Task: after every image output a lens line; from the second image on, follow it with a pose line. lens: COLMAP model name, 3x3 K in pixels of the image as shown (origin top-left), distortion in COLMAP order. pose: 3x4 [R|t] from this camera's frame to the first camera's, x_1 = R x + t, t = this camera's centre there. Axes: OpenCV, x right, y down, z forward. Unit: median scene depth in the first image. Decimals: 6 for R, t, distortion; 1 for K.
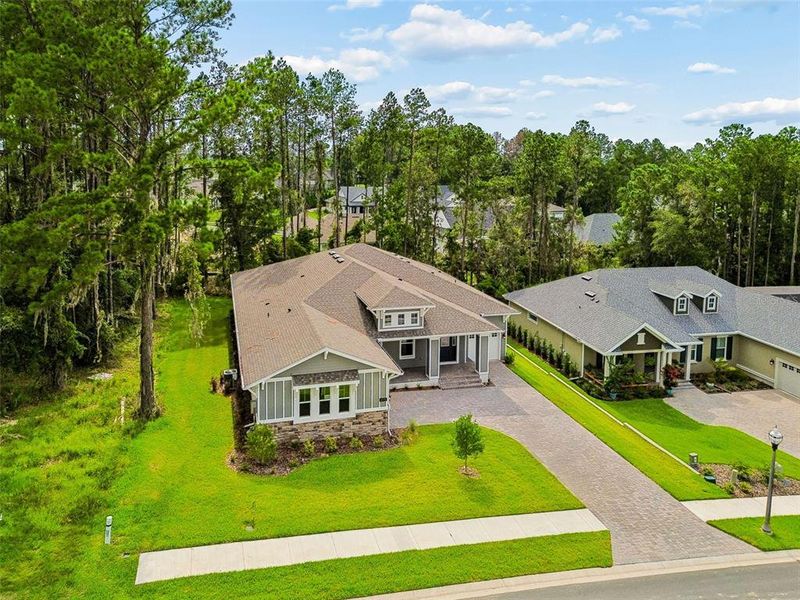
lens RADIAL K [[569.1, 0, 392.9], [0, 569.1, 219.4], [0, 0, 1]] dist [0.045904, -0.013458]
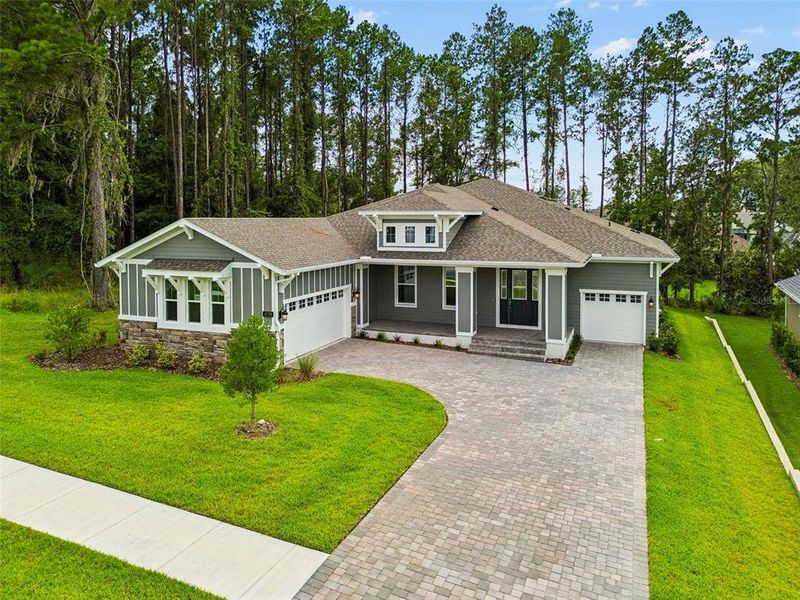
lens RADIAL K [[559.5, 0, 416.7], [0, 559.5, 240.6], [0, 0, 1]] dist [0.042254, -0.022663]
pose [[0.800682, 0.005138, -0.599067, 0.480008], [-0.040324, 0.998158, -0.045335, 0.250835], [0.597731, 0.060456, 0.799414, 0.585242]]
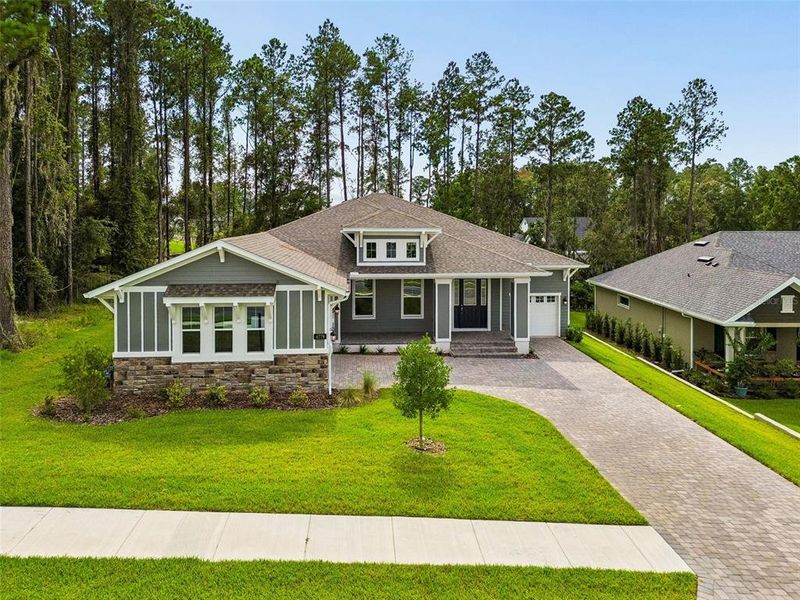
lens RADIAL K [[559.5, 0, 395.3], [0, 559.5, 236.5], [0, 0, 1]] dist [0.042254, -0.022663]
pose [[0.979249, -0.009117, -0.202455, 0.185637], [-0.004405, 0.997794, -0.066237, 0.242087], [0.202612, 0.065754, 0.977049, 0.404191]]
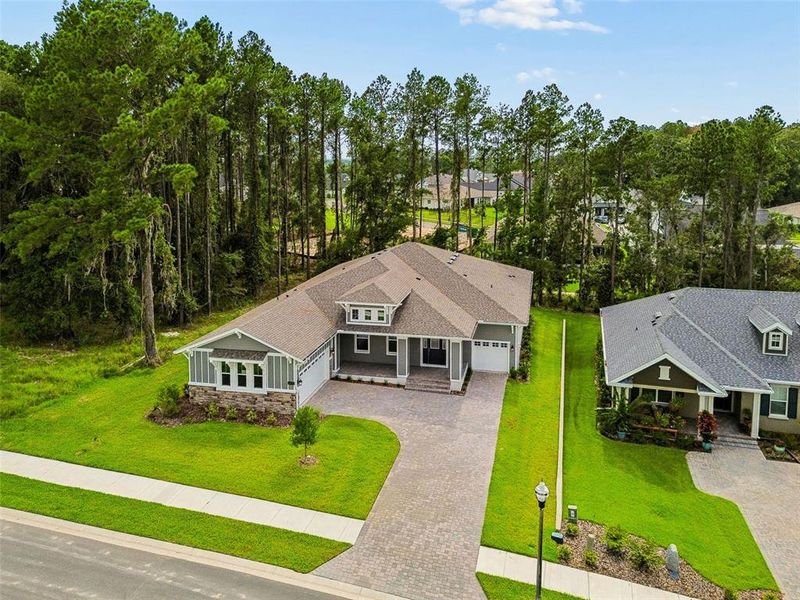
lens RADIAL K [[559.5, 0, 413.8], [0, 559.5, 217.0], [0, 0, 1]] dist [0.042254, -0.022663]
pose [[0.881008, 0.024344, -0.472475, 0.674700], [-0.027370, 0.999625, 0.000470, -0.007482], [0.472310, 0.012517, 0.881344, 0.160550]]
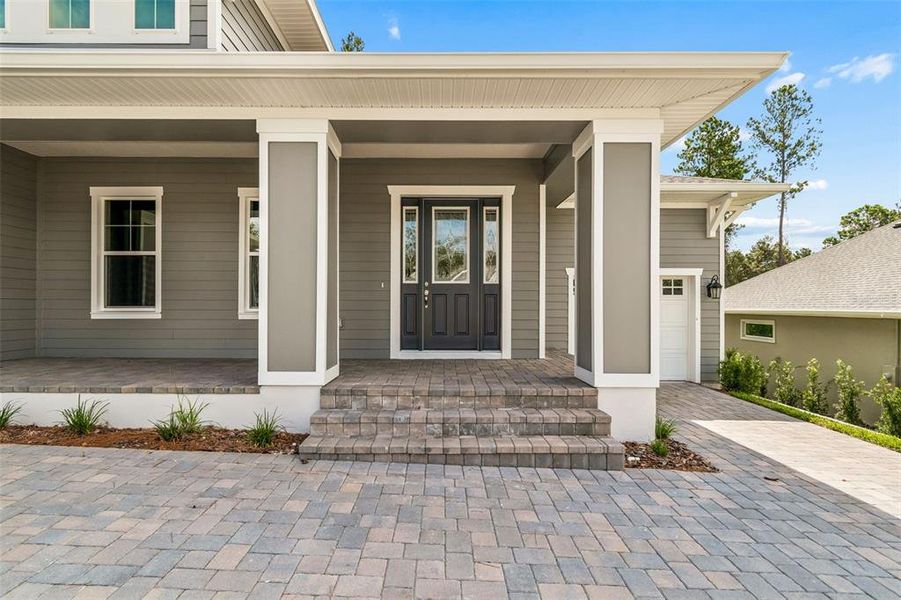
lens RADIAL K [[419.4, 0, 441.2], [0, 419.4, 303.8], [0, 0, 1]] dist [0.000971, -0.000959]
pose [[0.962179, -0.015040, -0.272004, 0.177596], [-0.012614, 0.994944, -0.099634, 0.325781], [0.272127, 0.099297, 0.957124, 1.094301]]
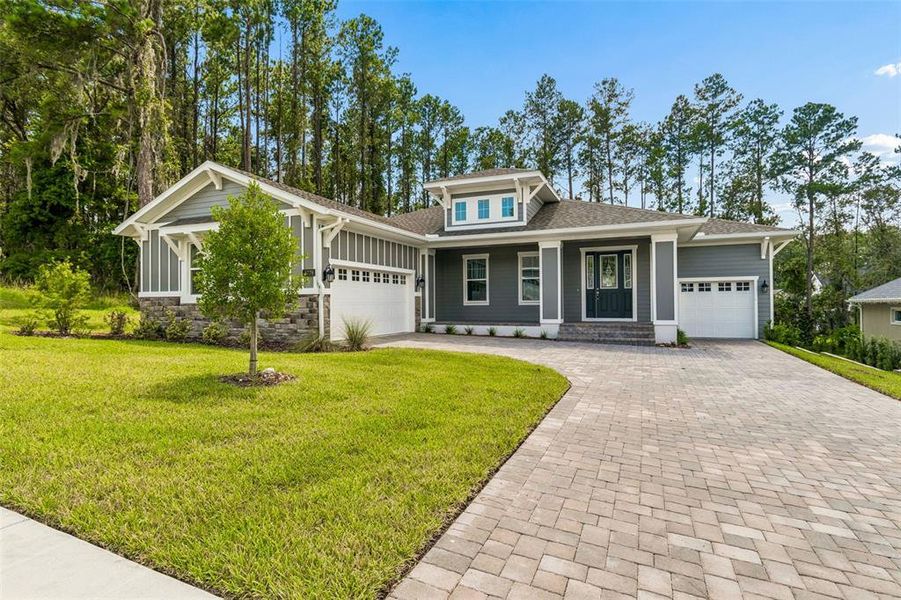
lens RADIAL K [[452.7, 0, 458.2], [0, 452.7, 298.7], [0, 0, 1]] dist [-0.006309, 0.000425]
pose [[0.788152, -0.031653, -0.614666, 0.316608], [-0.033812, 0.994942, -0.094592, 0.363576], [0.614551, 0.095336, 0.783095, 0.763639]]
